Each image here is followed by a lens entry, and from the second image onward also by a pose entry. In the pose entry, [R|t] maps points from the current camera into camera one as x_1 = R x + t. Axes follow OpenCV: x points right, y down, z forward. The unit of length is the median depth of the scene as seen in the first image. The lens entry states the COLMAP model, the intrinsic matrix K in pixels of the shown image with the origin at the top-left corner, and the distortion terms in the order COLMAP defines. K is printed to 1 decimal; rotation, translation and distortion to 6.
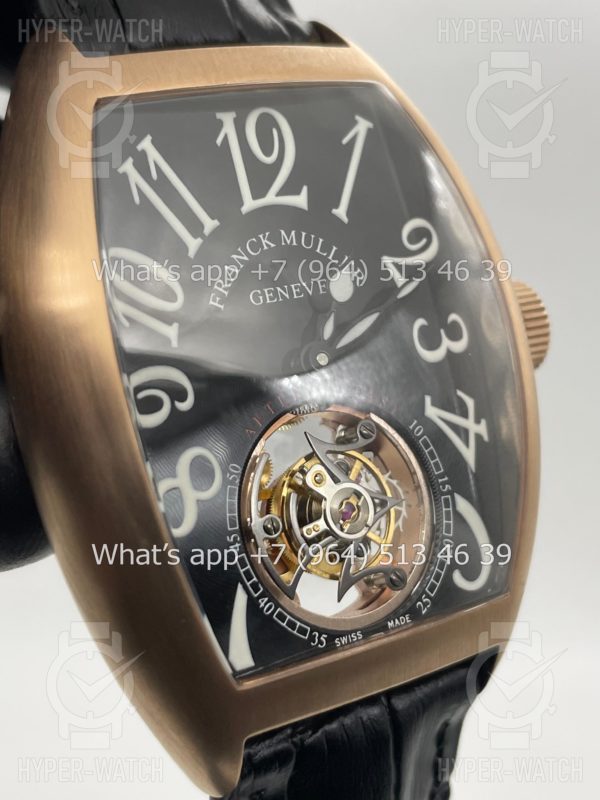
lens RADIAL K [[1292.1, 0, 294.8], [0, 1292.1, 400.0], [0, 0, 1]] dist [0.128689, 0.000000]
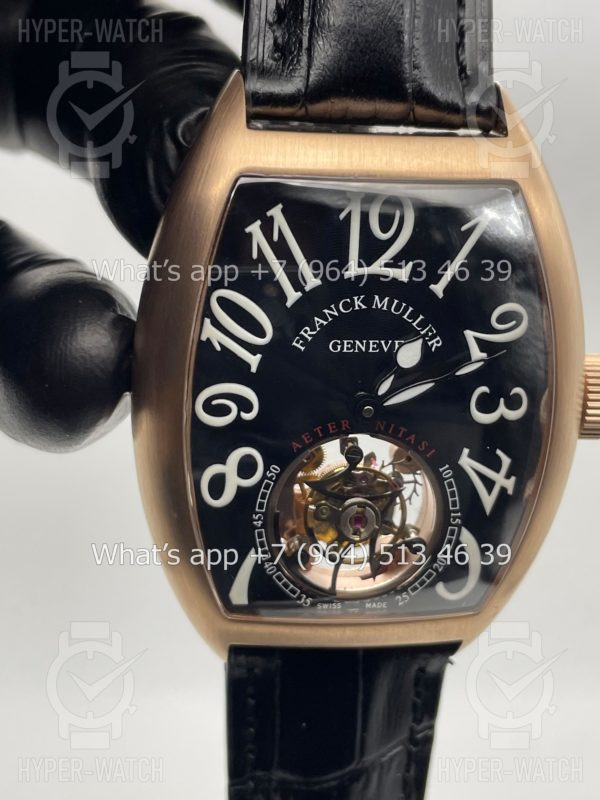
lens RADIAL K [[1292.1, 0, 297.8], [0, 1292.1, 397.1], [0, 0, 1]] dist [0.128689, 0.000000]
pose [[0.882904, 0.369340, -0.289947, 0.311124], [-0.240298, 0.885908, 0.396766, -0.511122], [0.403408, -0.280632, 0.870923, -0.103300]]
